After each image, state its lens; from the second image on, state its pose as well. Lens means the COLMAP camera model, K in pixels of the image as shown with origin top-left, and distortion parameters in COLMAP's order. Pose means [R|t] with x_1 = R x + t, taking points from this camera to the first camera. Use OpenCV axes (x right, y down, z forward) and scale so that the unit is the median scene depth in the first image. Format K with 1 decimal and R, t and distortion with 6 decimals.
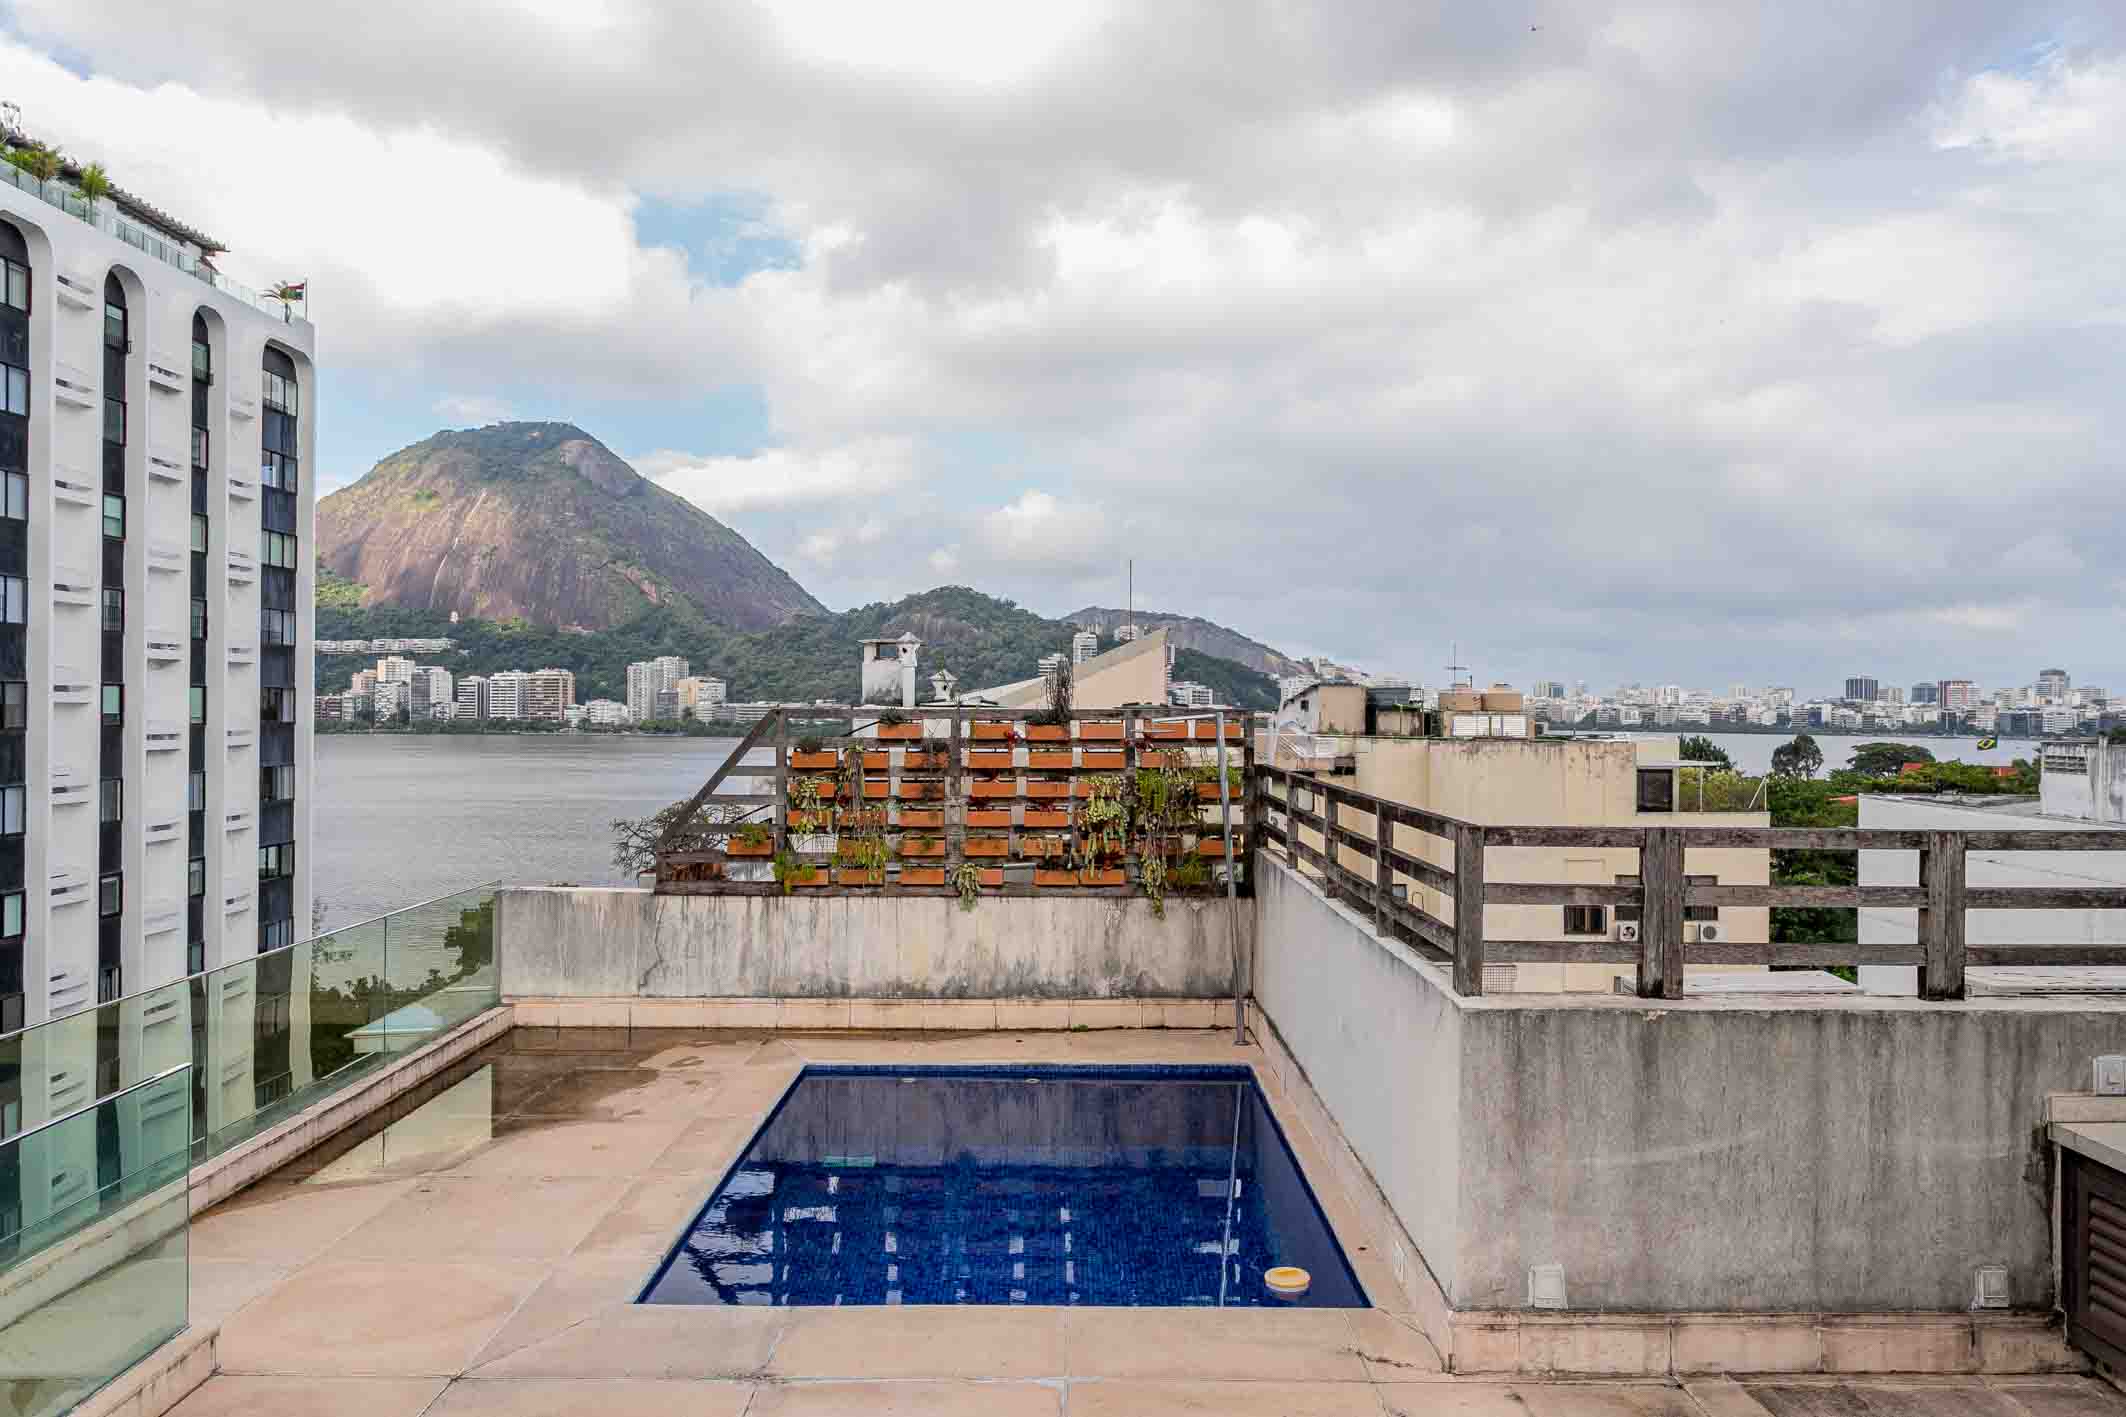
lens RADIAL K [[1456.8, 0, 1063.0], [0, 1456.8, 708.5], [0, 0, 1]] dist [0.001004, 0.004714]
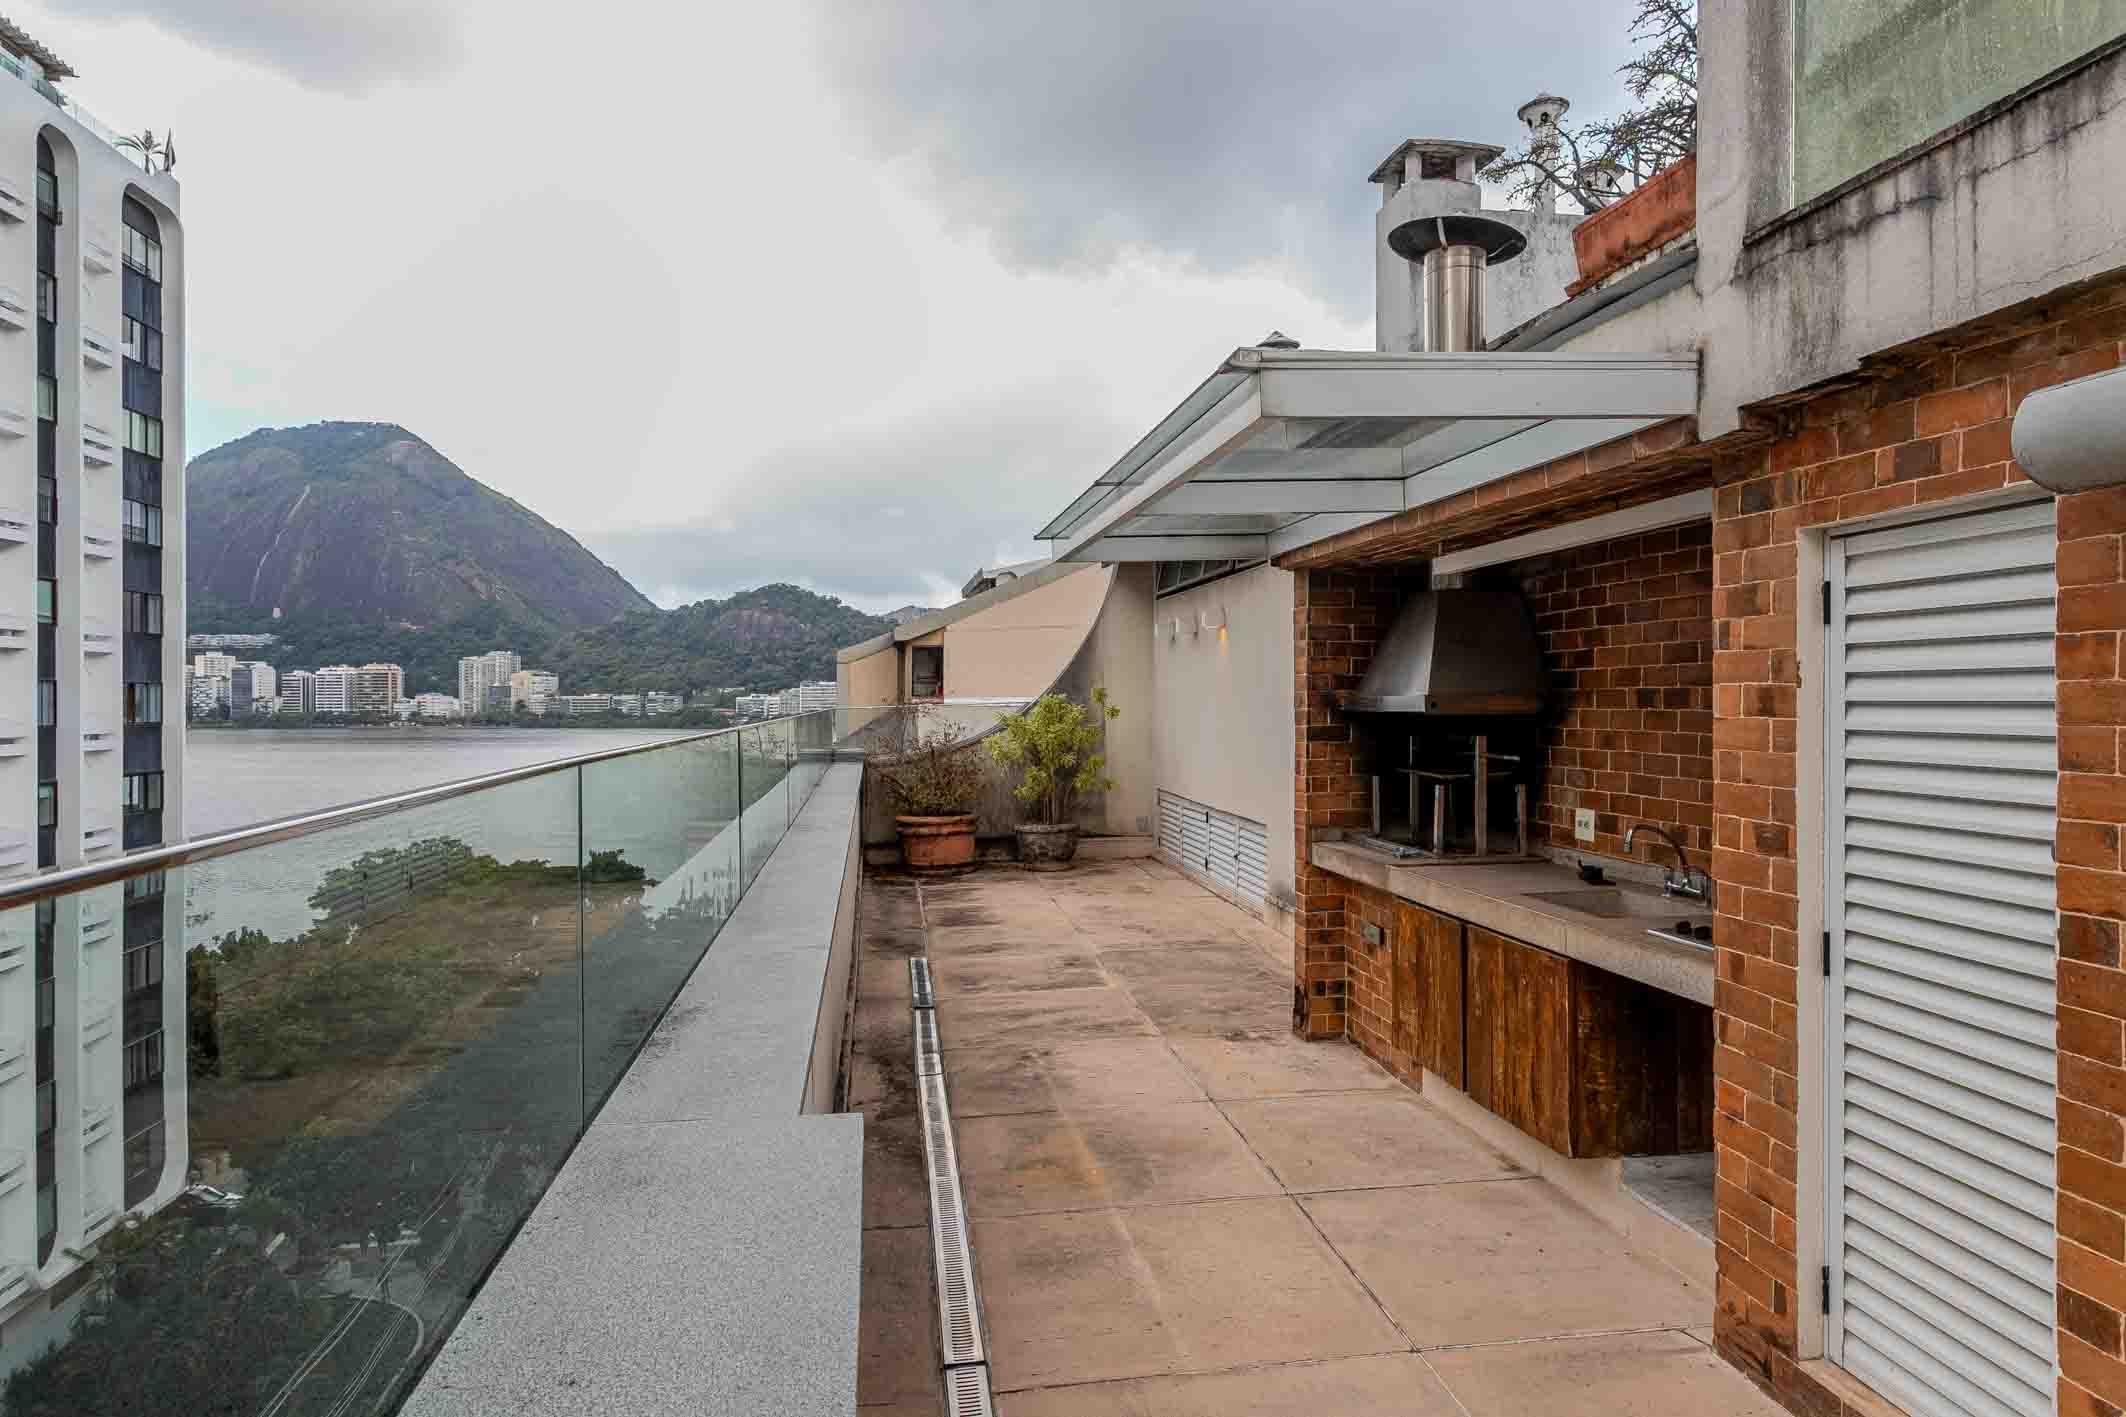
lens RADIAL K [[1336.1, 0, 1063.0], [0, 1336.1, 708.5], [0, 0, 1]] dist [0.003050, -0.000931]
pose [[0.990533, -0.008409, 0.137020, -0.582454], [0.007787, 0.999957, 0.005077, 0.303441], [-0.137057, -0.003961, 0.990555, 0.750098]]
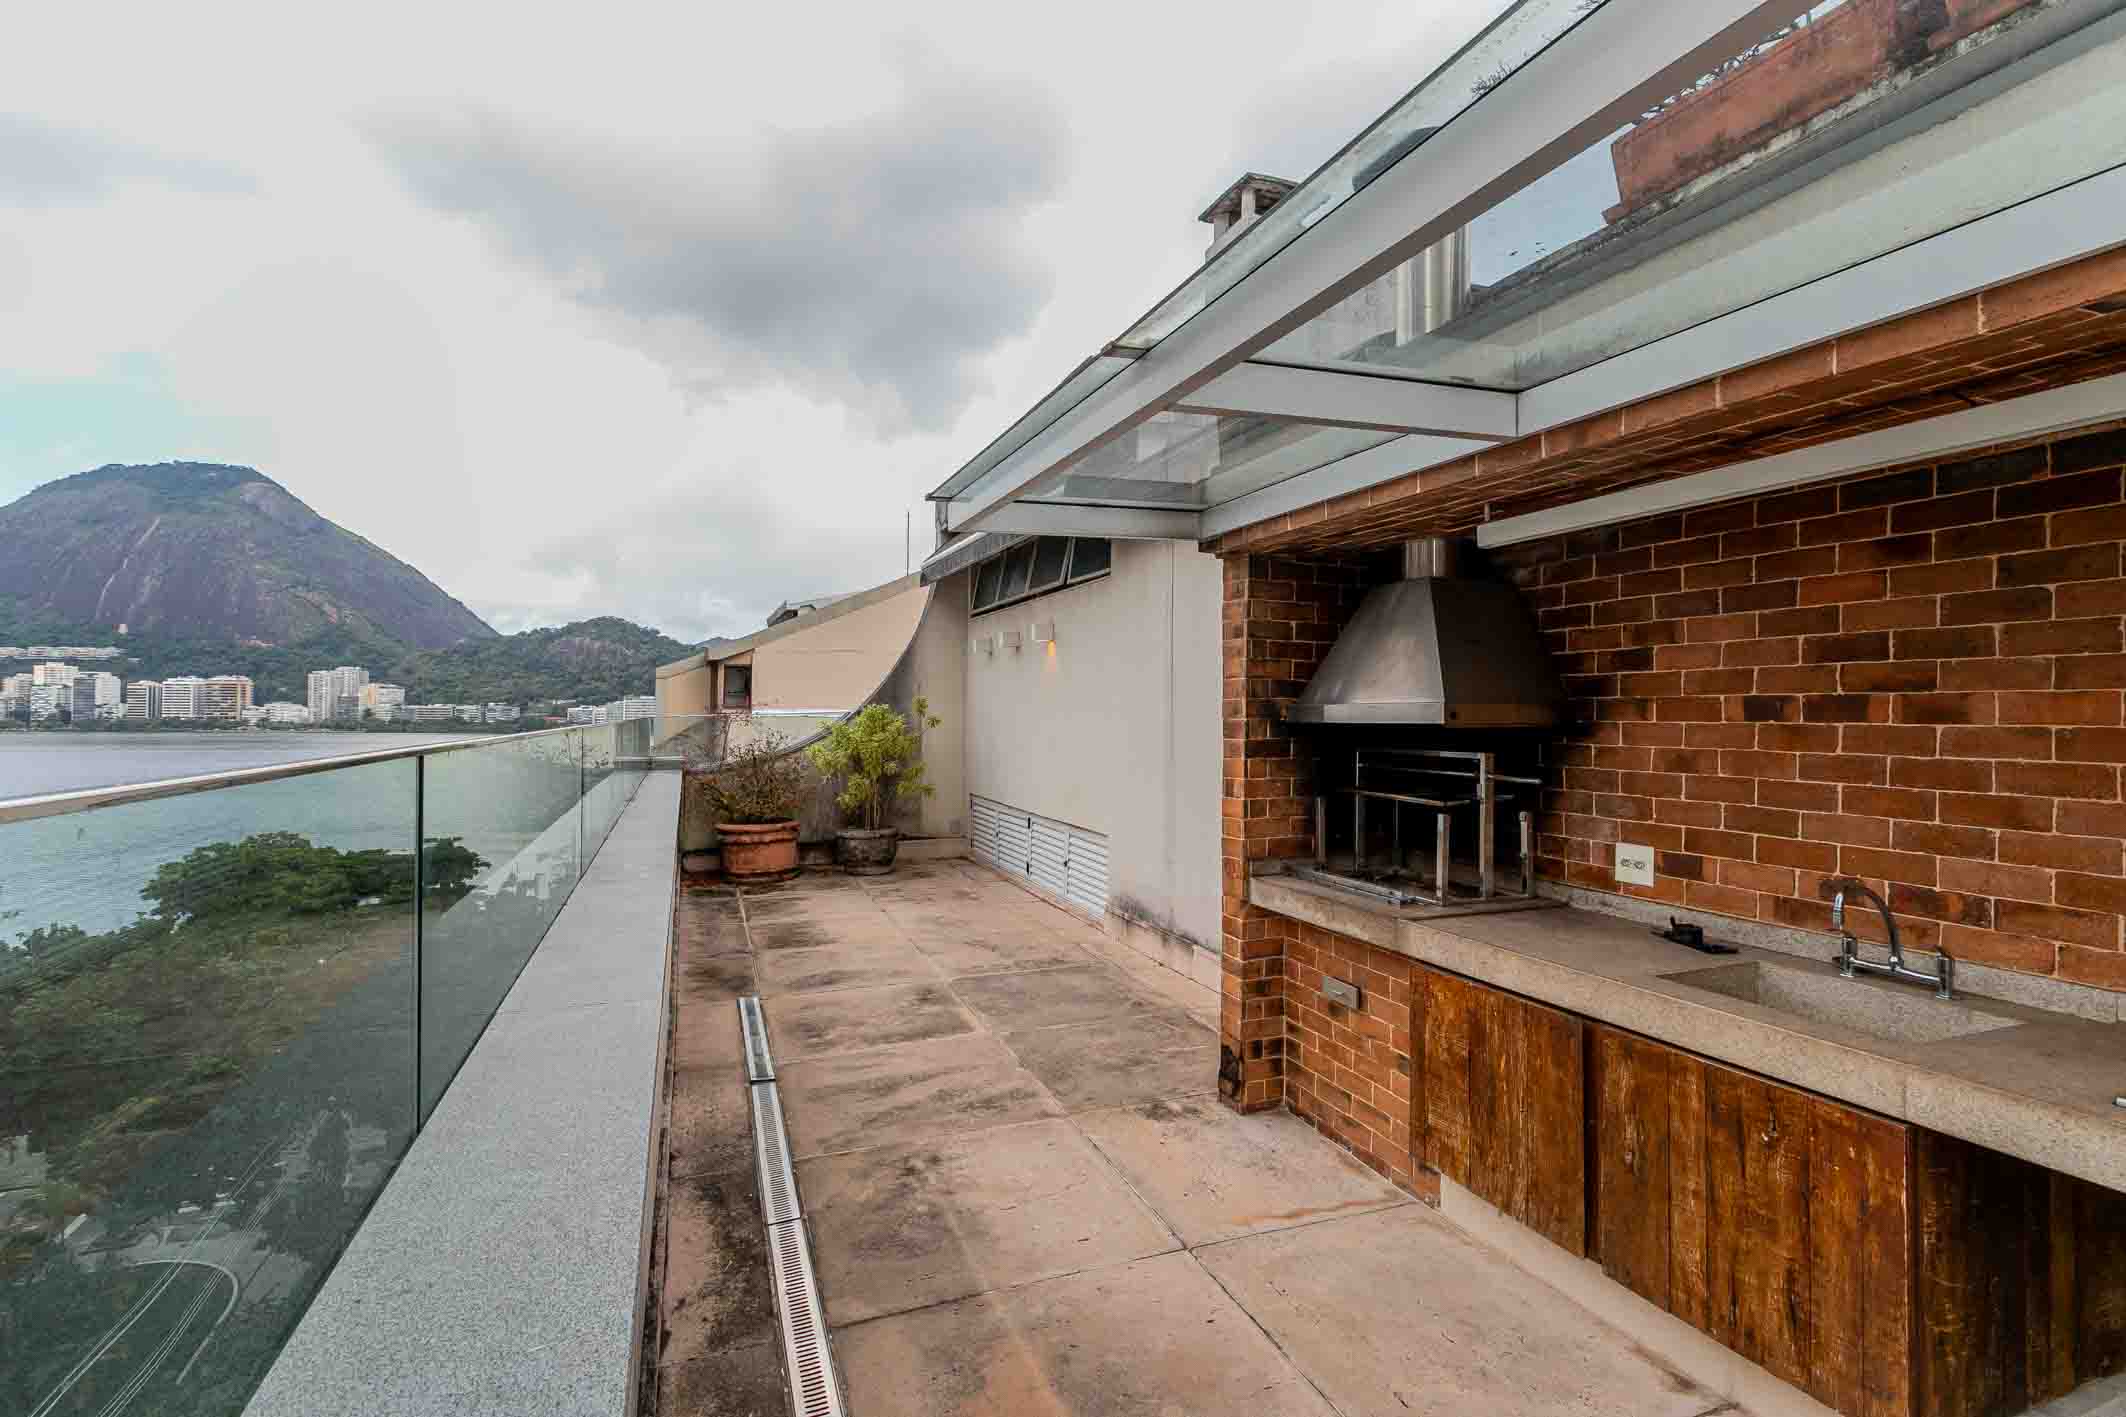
lens RADIAL K [[1007.6, 0, 1065.8], [0, 1007.6, 703.3], [0, 0, 1]] dist [0.002761, 0.001686]
pose [[0.937144, 0.004441, 0.348914, -0.590011], [-0.000685, 0.999940, -0.010889, 0.305757], [-0.348942, 0.009965, 0.937091, 1.014333]]
